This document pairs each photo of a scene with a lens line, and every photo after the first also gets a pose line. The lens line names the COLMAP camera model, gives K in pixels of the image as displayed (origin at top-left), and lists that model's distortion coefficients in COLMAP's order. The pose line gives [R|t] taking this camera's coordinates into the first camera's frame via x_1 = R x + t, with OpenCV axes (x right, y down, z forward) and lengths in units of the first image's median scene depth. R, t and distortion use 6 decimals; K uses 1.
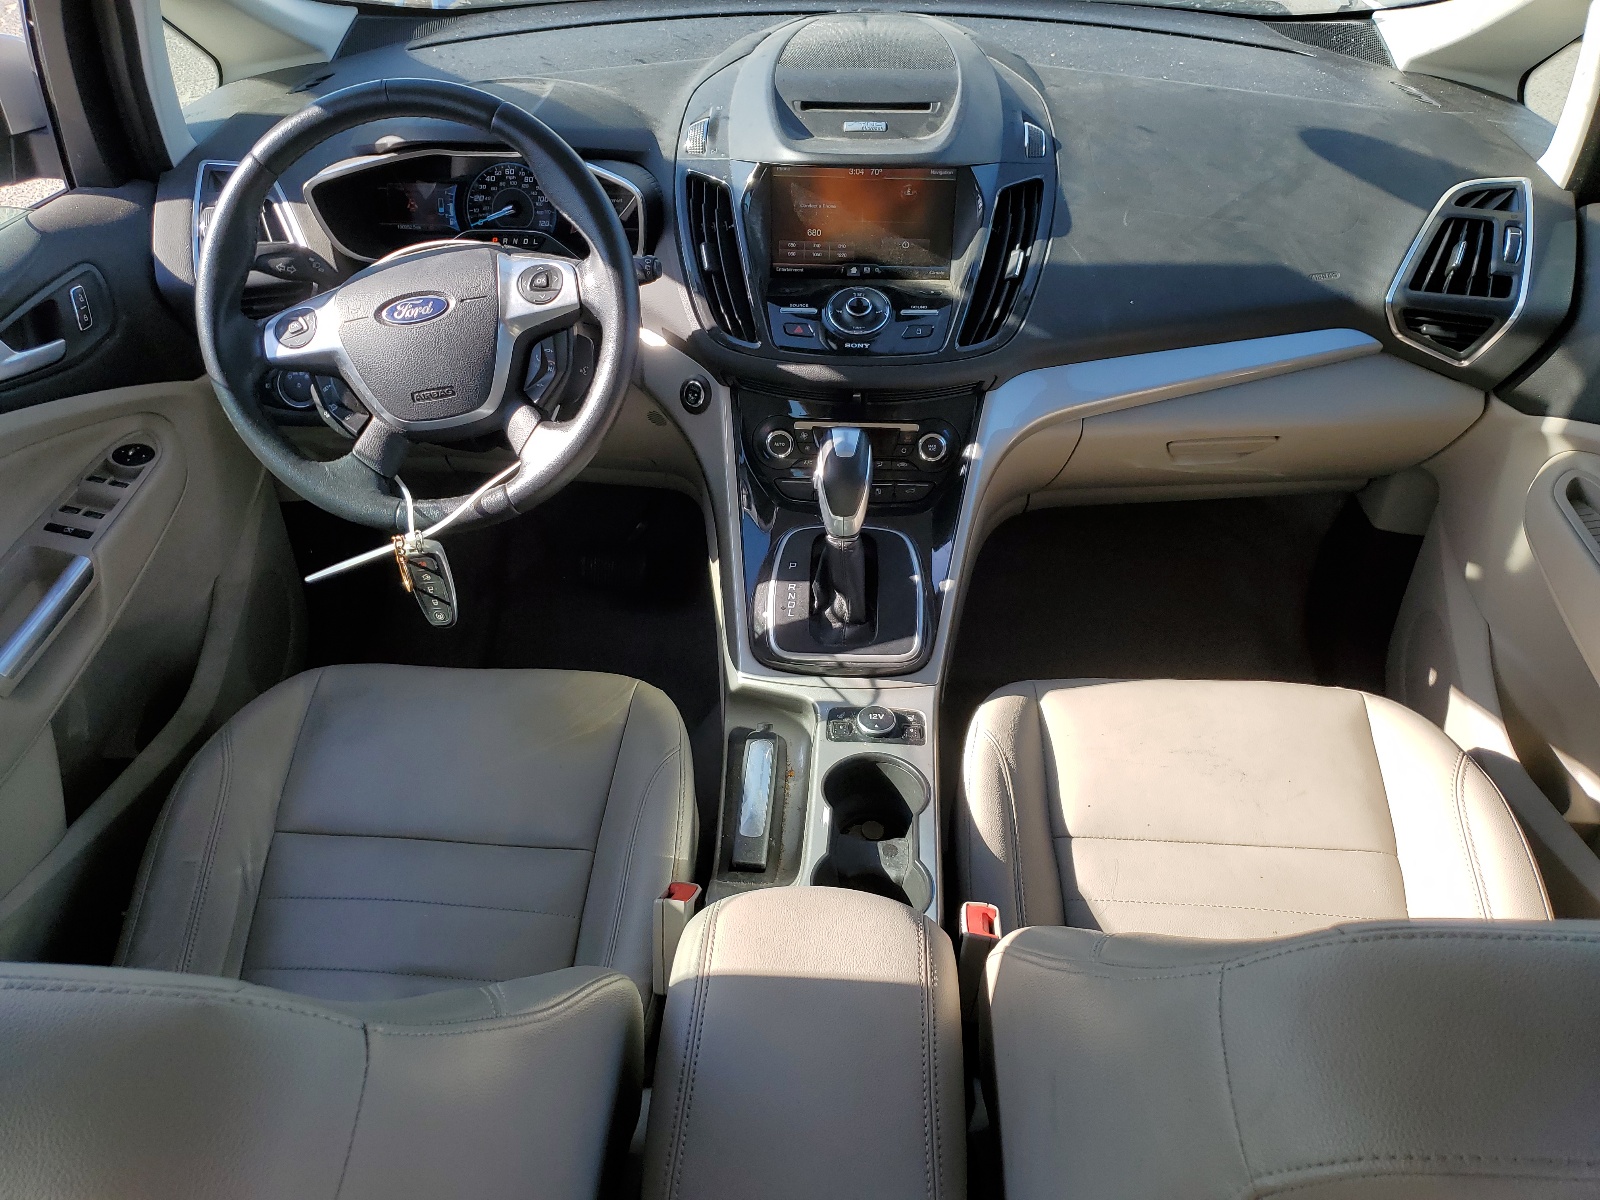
lens RADIAL K [[1209.1, 0, 799.4], [0, 1209.1, 600.9], [0, 0, 1]] dist [0.002559, 0.000041]
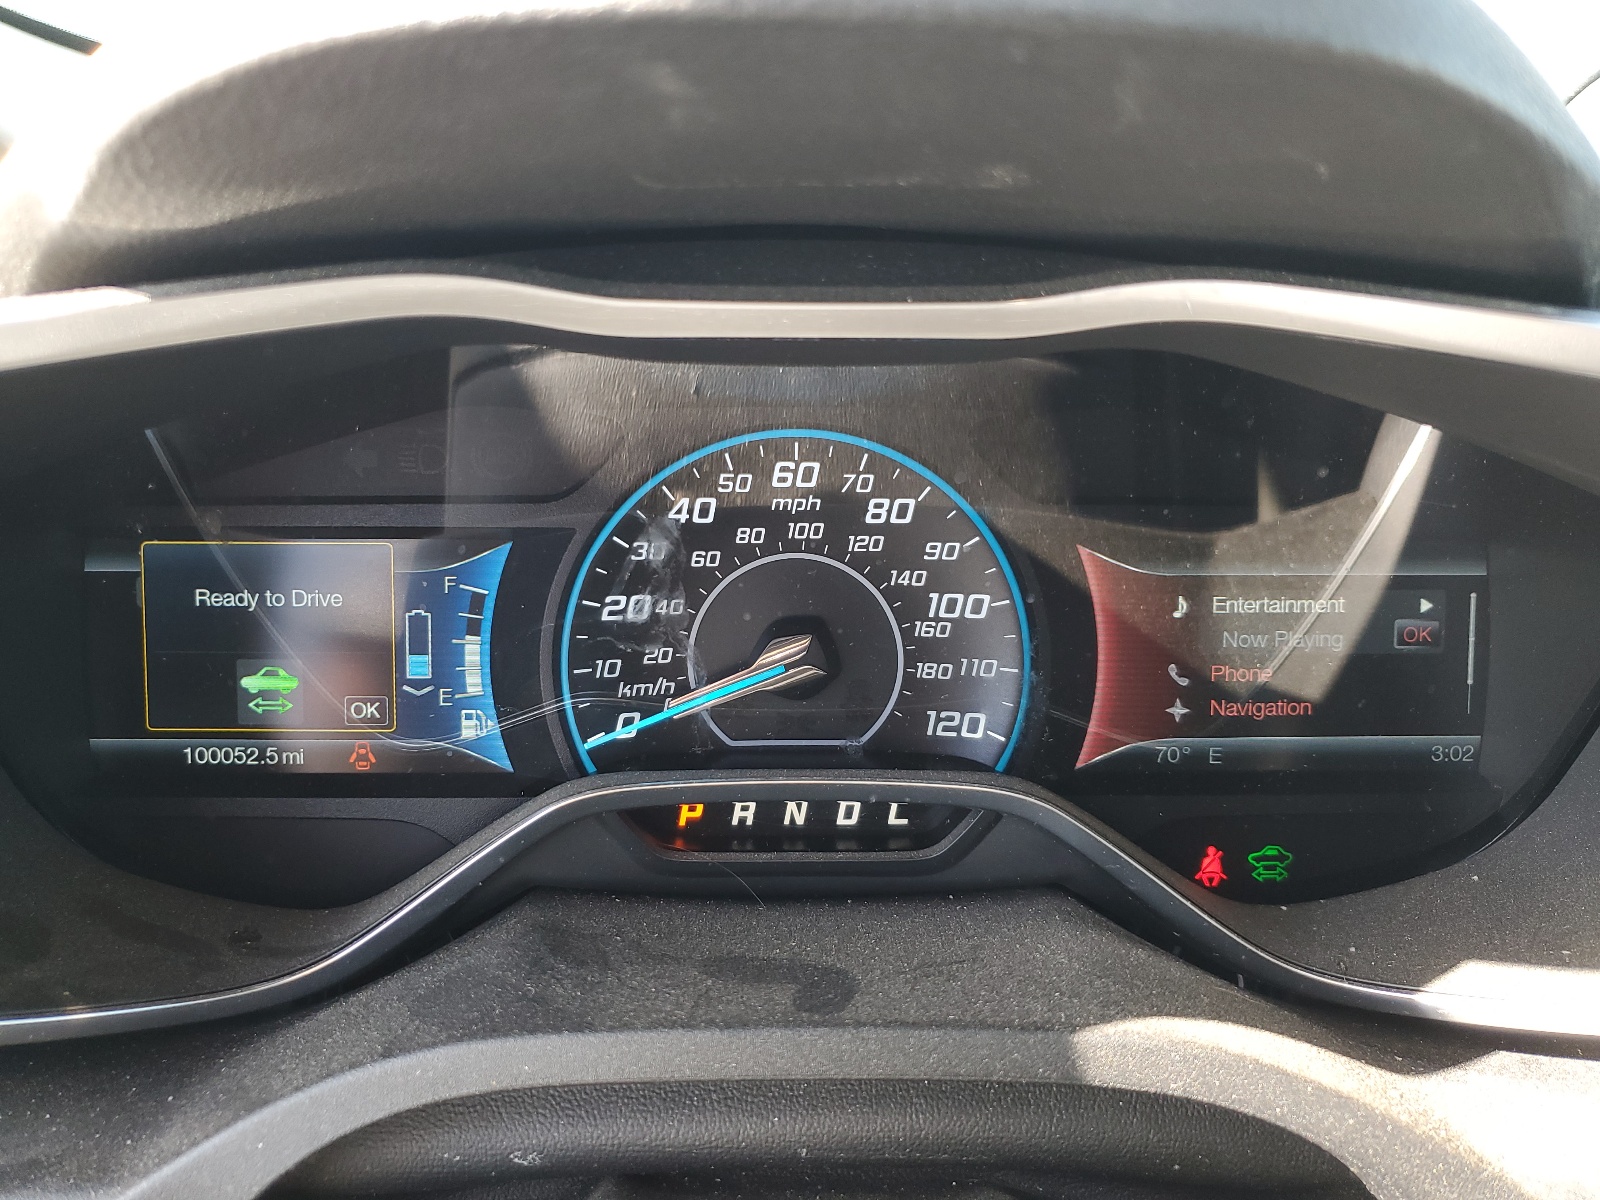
lens RADIAL K [[1209.1, 0, 800.9], [0, 1209.1, 601.8], [0, 0, 1]] dist [0.002559, 0.000041]
pose [[0.998238, -0.017186, 0.056798, -0.248538], [0.035217, 0.941939, -0.333932, -0.269363], [-0.047761, 0.335344, 0.940884, 0.819762]]
